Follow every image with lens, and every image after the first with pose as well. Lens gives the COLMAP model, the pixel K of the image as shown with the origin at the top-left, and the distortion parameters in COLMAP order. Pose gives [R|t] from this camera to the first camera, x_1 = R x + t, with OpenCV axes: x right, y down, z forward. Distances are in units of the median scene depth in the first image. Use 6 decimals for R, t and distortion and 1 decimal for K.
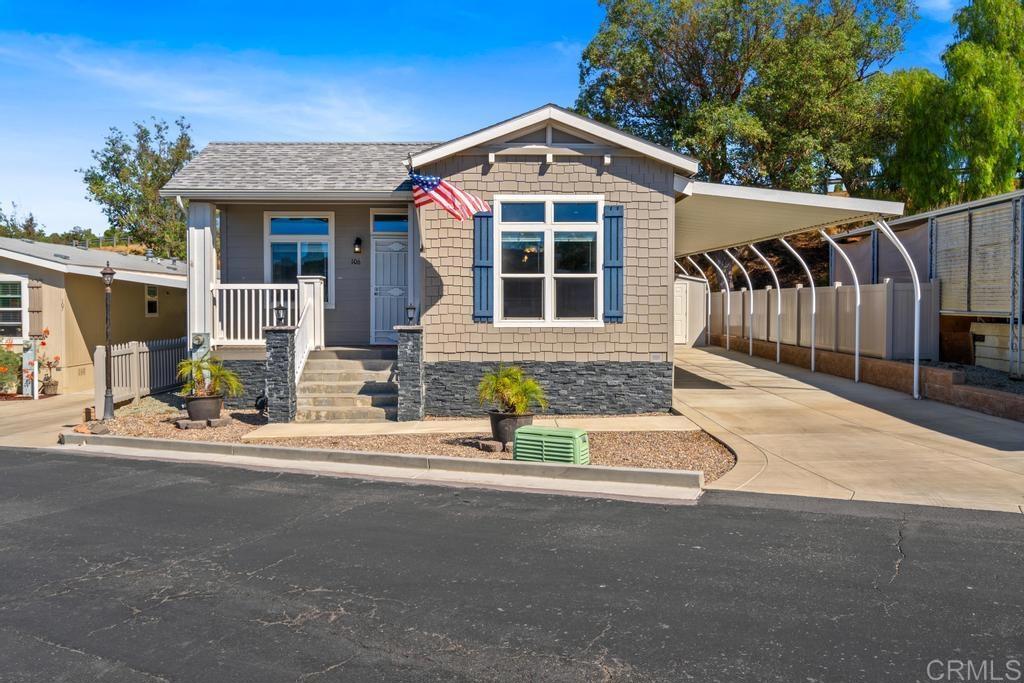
lens RADIAL K [[802.3, 0, 489.8], [0, 802.3, 325.2], [0, 0, 1]] dist [0.058904, -0.025628]
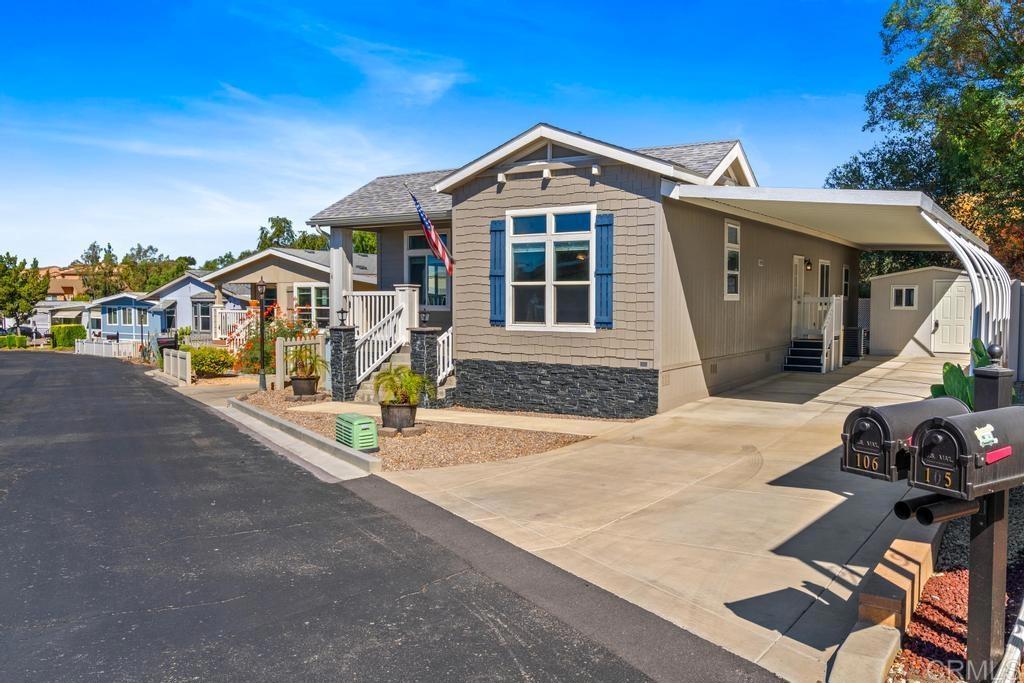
lens RADIAL K [[802.3, 0, 501.1], [0, 802.3, 333.2], [0, 0, 1]] dist [0.058904, -0.025628]
pose [[0.834202, 0.025177, -0.550885, 0.609076], [-0.015066, 0.999625, 0.022870, -0.018659], [0.551254, -0.010779, 0.834268, 0.072149]]
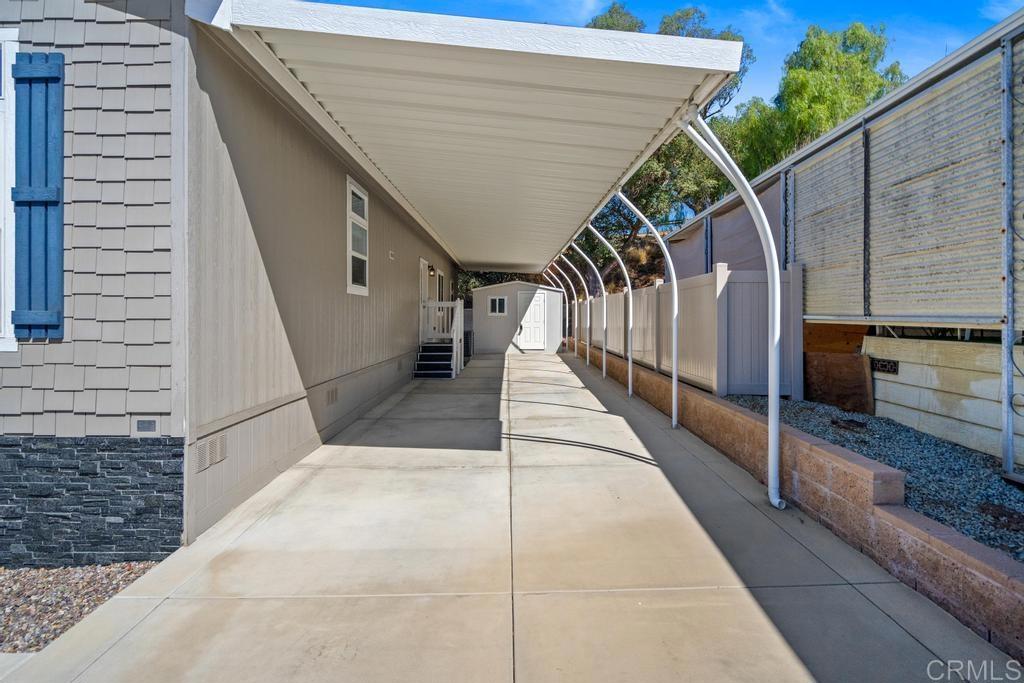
lens RADIAL K [[469.6, 0, 498.9], [0, 469.6, 317.1], [0, 0, 1]] dist [-0.001830, 0.000348]
pose [[0.999926, 0.001196, -0.012114, 0.389230], [-0.001479, 0.999726, -0.023376, -0.009654], [0.012083, 0.023392, 0.999653, 0.765431]]
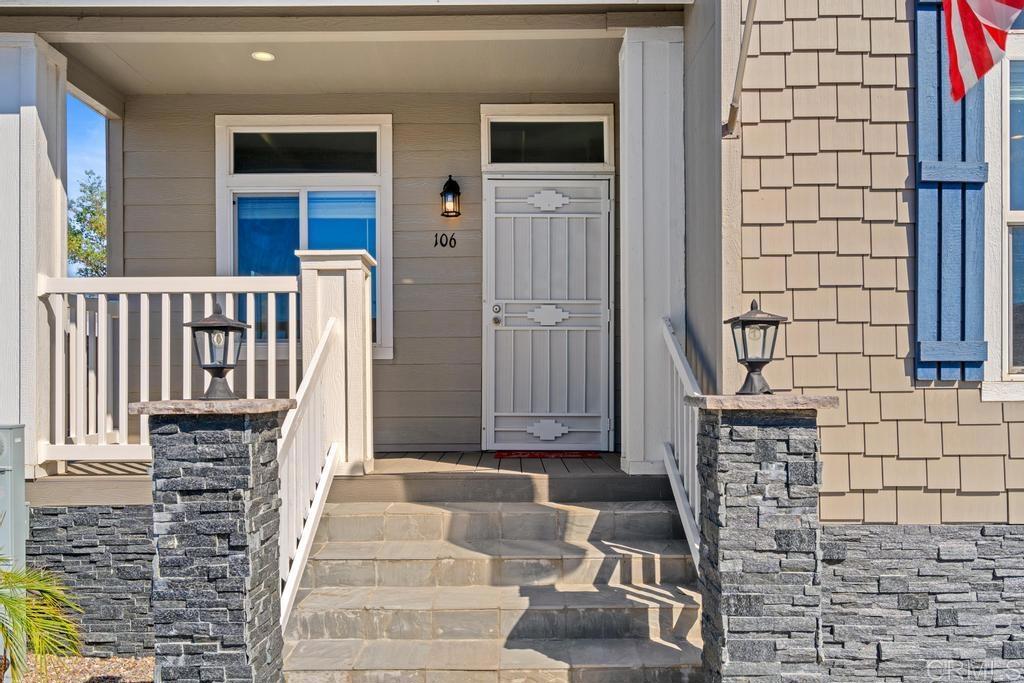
lens RADIAL K [[802.3, 0, 487.5], [0, 802.3, 380.1], [0, 0, 1]] dist [0.058904, -0.025628]
pose [[0.999830, -0.006676, -0.017208, -0.163782], [0.006143, 0.999506, -0.030817, 0.002929], [0.017405, 0.030706, 0.999377, 0.710658]]
